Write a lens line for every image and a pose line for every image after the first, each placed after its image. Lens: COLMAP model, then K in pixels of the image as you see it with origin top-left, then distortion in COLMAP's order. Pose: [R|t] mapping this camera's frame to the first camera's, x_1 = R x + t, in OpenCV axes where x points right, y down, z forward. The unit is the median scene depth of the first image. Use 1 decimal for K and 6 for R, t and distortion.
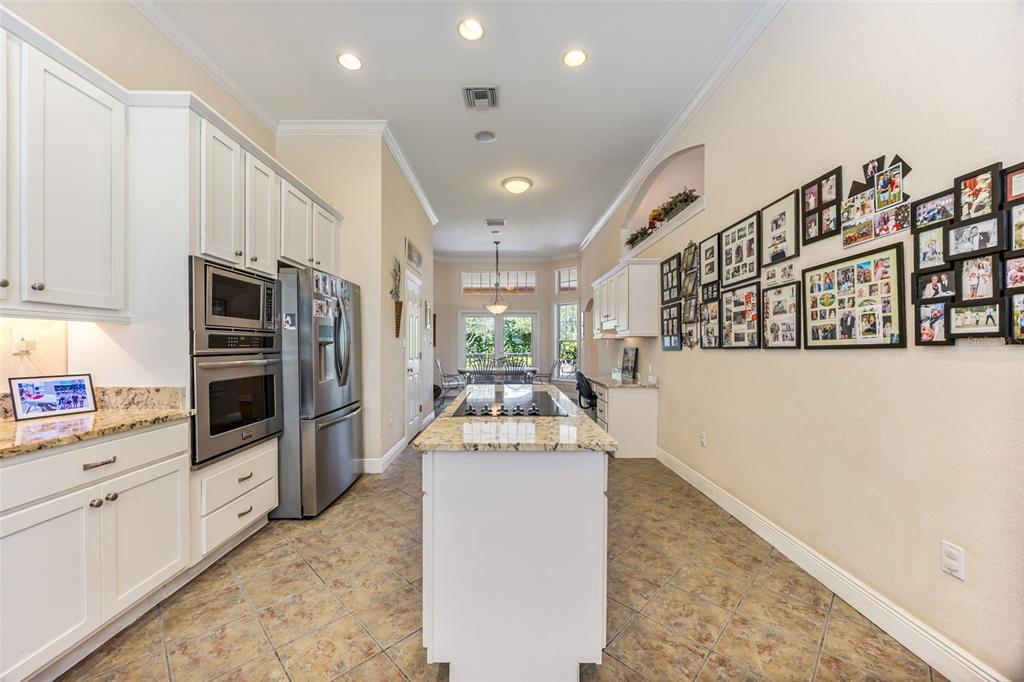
lens RADIAL K [[383.7, 0, 510.3], [0, 383.7, 344.5], [0, 0, 1]] dist [0.001619, 0.000013]
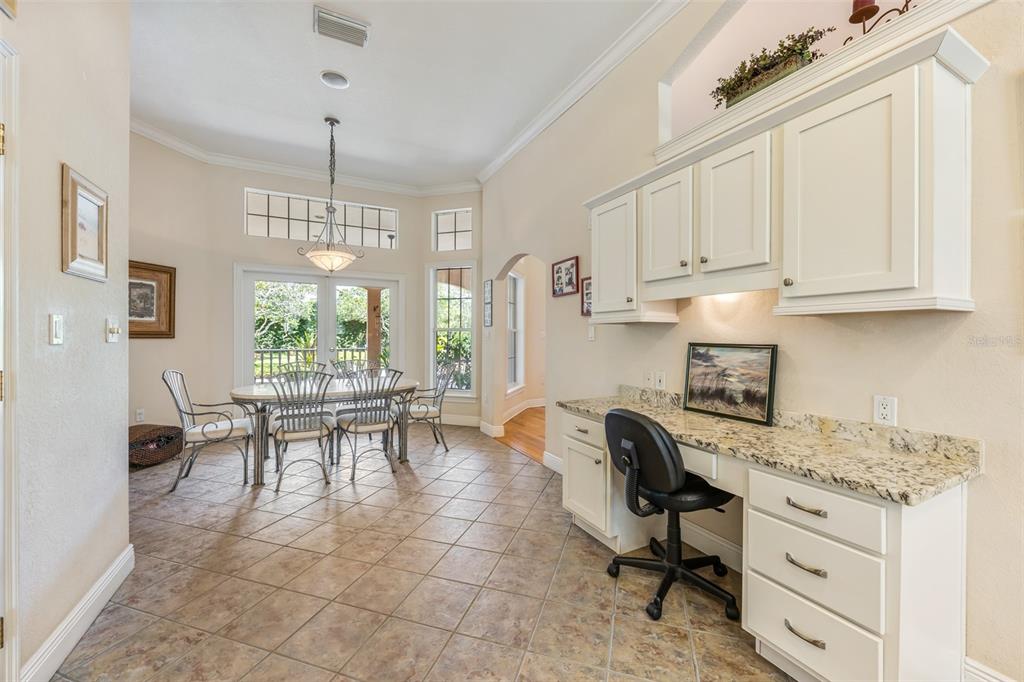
lens RADIAL K [[383.7, 0, 518.6], [0, 383.7, 338.6], [0, 0, 1]] dist [0.001619, 0.000013]
pose [[0.884401, 0.000627, 0.466727, -0.045824], [-0.004197, 0.999969, 0.006609, 0.000609], [-0.466708, -0.007804, 0.884377, 0.411433]]
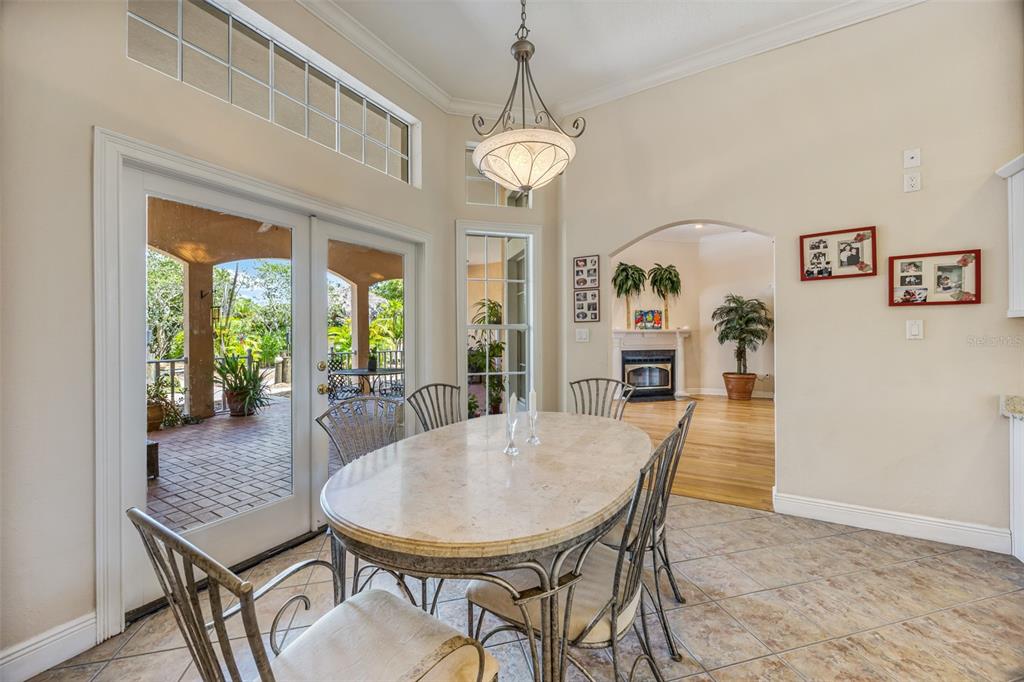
lens RADIAL K [[383.7, 0, 511.3], [0, 383.7, 337.9], [0, 0, 1]] dist [0.001619, 0.000013]
pose [[0.543280, 0.001996, 0.839549, -0.114588], [-0.000131, 0.999997, -0.002292, 0.002271], [-0.839551, 0.001135, 0.543279, 0.579024]]
